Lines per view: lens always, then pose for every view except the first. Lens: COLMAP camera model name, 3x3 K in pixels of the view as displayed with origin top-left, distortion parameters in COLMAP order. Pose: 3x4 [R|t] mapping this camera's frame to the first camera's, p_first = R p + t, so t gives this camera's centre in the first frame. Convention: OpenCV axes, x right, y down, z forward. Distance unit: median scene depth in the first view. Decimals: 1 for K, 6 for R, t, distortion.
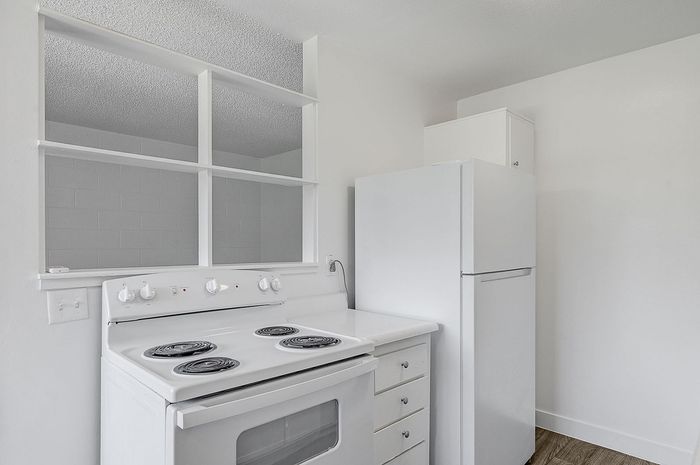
lens RADIAL K [[403.8, 0, 356.4], [0, 403.8, 239.3], [0, 0, 1]] dist [-0.000684, 0.000436]
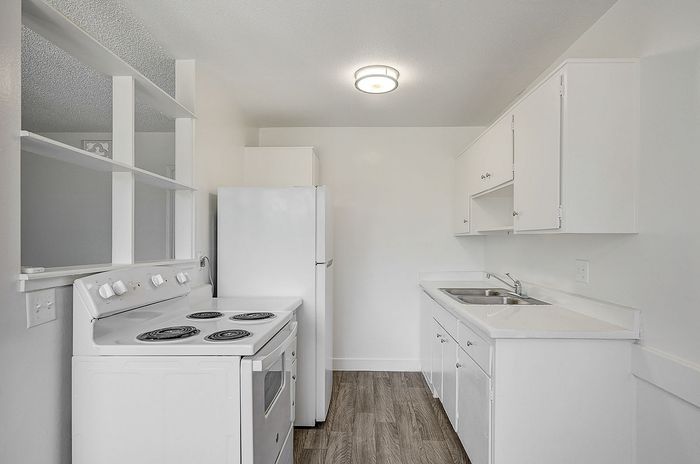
lens RADIAL K [[385.7, 0, 354.0], [0, 385.7, 241.2], [0, 0, 1]] dist [-0.003002, 0.001062]
pose [[0.732639, 0.004773, 0.680601, -0.600152], [-0.009472, 0.999950, 0.003184, -0.000502], [-0.680552, -0.008779, 0.732647, -0.123583]]
